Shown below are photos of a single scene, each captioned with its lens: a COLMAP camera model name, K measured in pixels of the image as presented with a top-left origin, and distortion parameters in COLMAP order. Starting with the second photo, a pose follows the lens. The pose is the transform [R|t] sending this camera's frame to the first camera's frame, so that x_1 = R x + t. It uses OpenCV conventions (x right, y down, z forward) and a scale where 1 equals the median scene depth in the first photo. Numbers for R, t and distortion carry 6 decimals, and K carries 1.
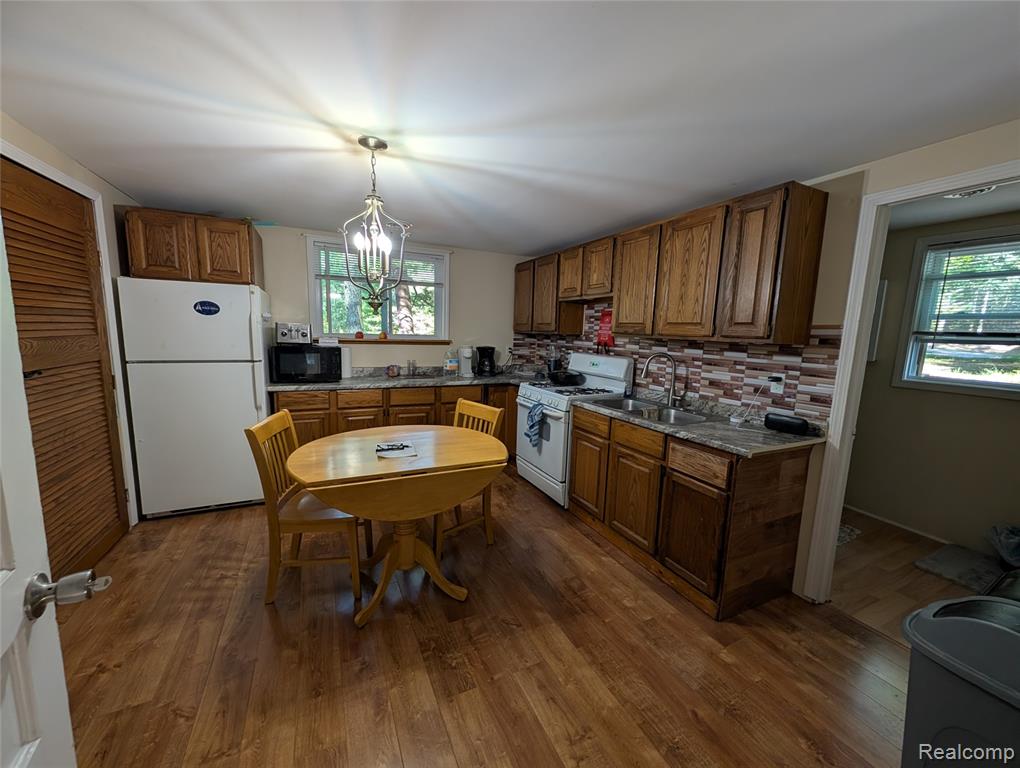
lens RADIAL K [[391.4, 0, 510.0], [0, 391.4, 384.0], [0, 0, 1]] dist [0.000990, 0.000291]
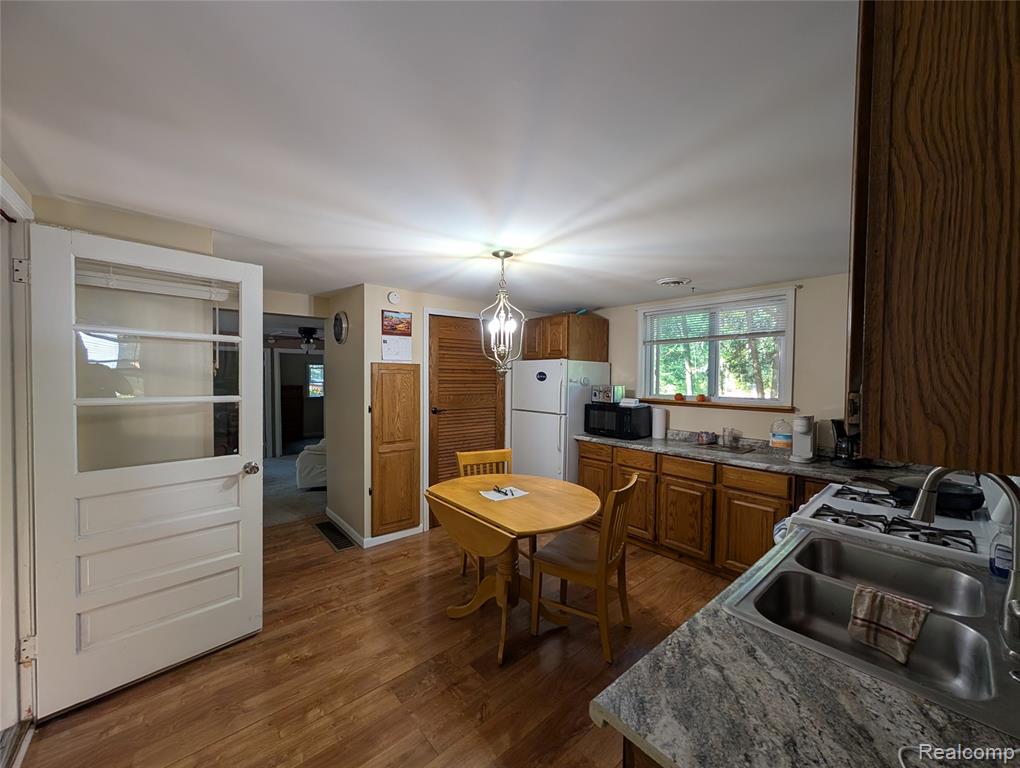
lens RADIAL K [[391.4, 0, 510.0], [0, 391.4, 384.0], [0, 0, 1]] dist [0.000990, 0.000291]
pose [[0.267648, -0.010280, -0.963462, 0.631342], [-0.135474, 0.989608, -0.048193, -0.076659], [0.953945, 0.143423, 0.263473, 0.494182]]
